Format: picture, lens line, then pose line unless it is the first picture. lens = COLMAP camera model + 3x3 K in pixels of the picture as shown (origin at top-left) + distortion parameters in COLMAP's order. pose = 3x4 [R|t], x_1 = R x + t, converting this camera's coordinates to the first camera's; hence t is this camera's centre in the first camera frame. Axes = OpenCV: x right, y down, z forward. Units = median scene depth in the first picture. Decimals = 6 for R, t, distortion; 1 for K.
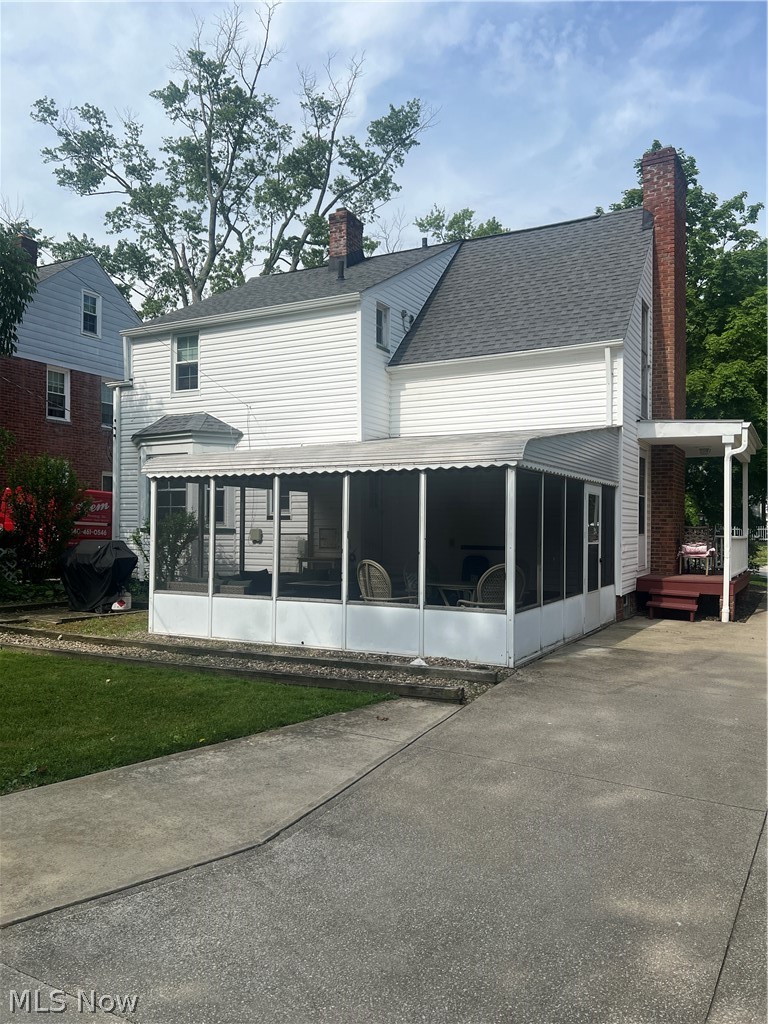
lens RADIAL K [[781.3, 0, 379.6], [0, 781.3, 514.3], [0, 0, 1]] dist [0.006479, -0.000147]
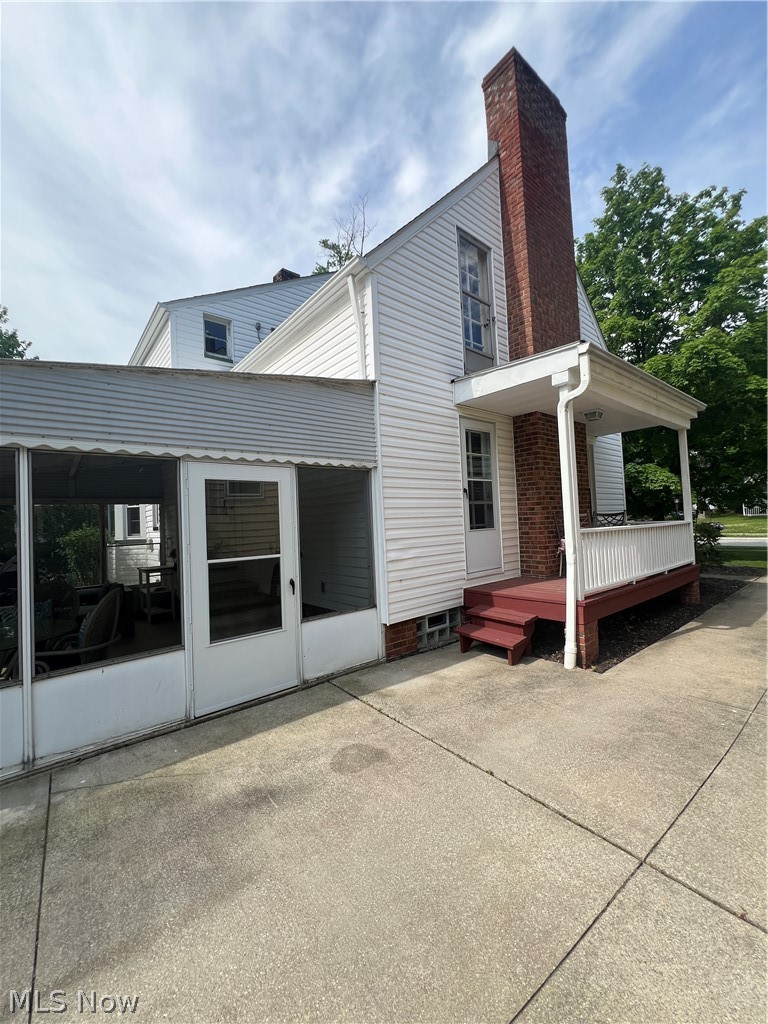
lens RADIAL K [[409.8, 0, 392.7], [0, 409.8, 509.3], [0, 0, 1]] dist [-0.003166, -0.000183]
pose [[0.929148, -0.064724, -0.363999, 0.438520], [0.059693, 0.997902, -0.025067, 0.011640], [0.364858, 0.001563, 0.931062, 0.646424]]
